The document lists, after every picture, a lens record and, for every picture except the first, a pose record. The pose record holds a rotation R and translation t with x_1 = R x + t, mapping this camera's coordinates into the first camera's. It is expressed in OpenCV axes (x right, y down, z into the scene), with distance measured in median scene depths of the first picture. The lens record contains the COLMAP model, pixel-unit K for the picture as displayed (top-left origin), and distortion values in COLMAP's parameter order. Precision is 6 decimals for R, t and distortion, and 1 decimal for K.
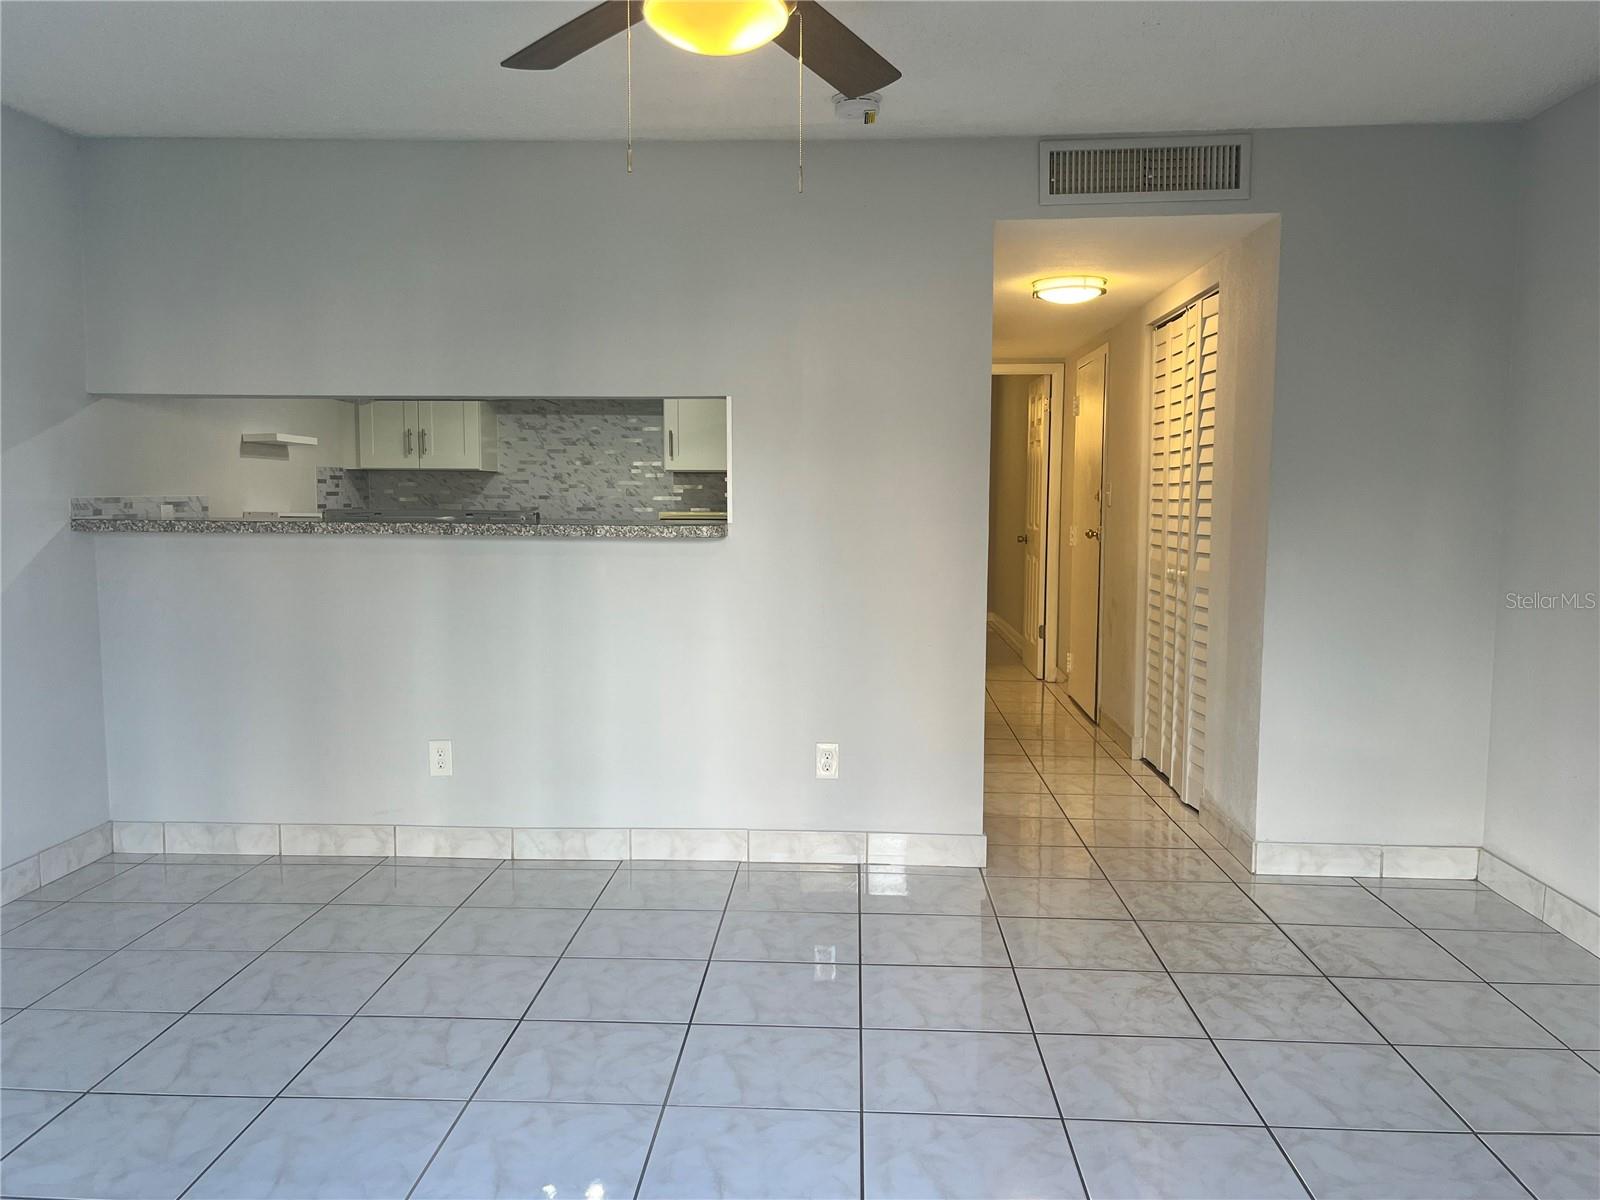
lens RADIAL K [[1260.3, 0, 800.0], [0, 1260.3, 600.0], [0, 0, 1]] dist [0.043114, 0.001566]
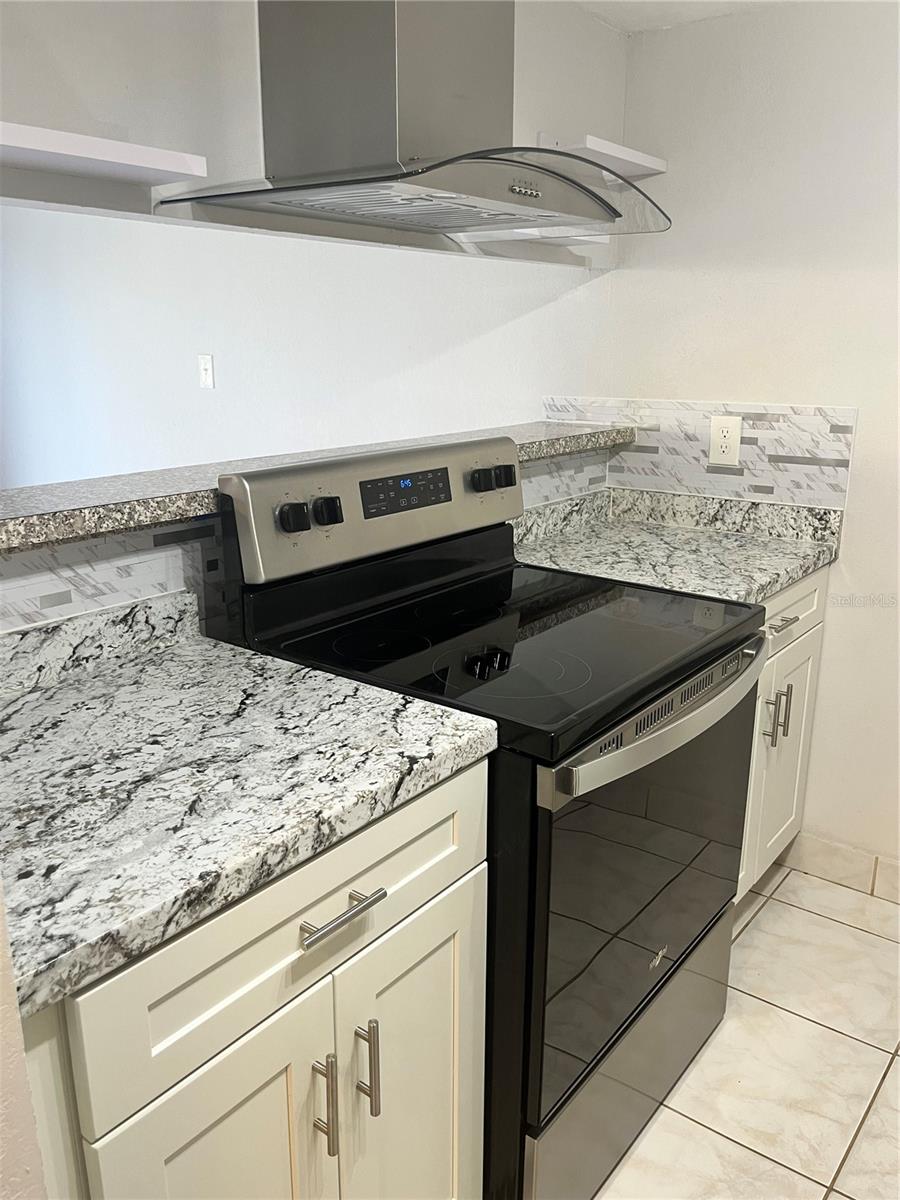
lens RADIAL K [[952.9, 0, 450.0], [0, 952.9, 606.4], [0, 0, 1]] dist [0.036303, -0.001537]
pose [[-0.568393, 0.214936, -0.794186, 0.020870], [-0.078804, 0.946614, 0.312588, -0.137649], [0.818974, 0.240258, -0.521111, 1.268843]]
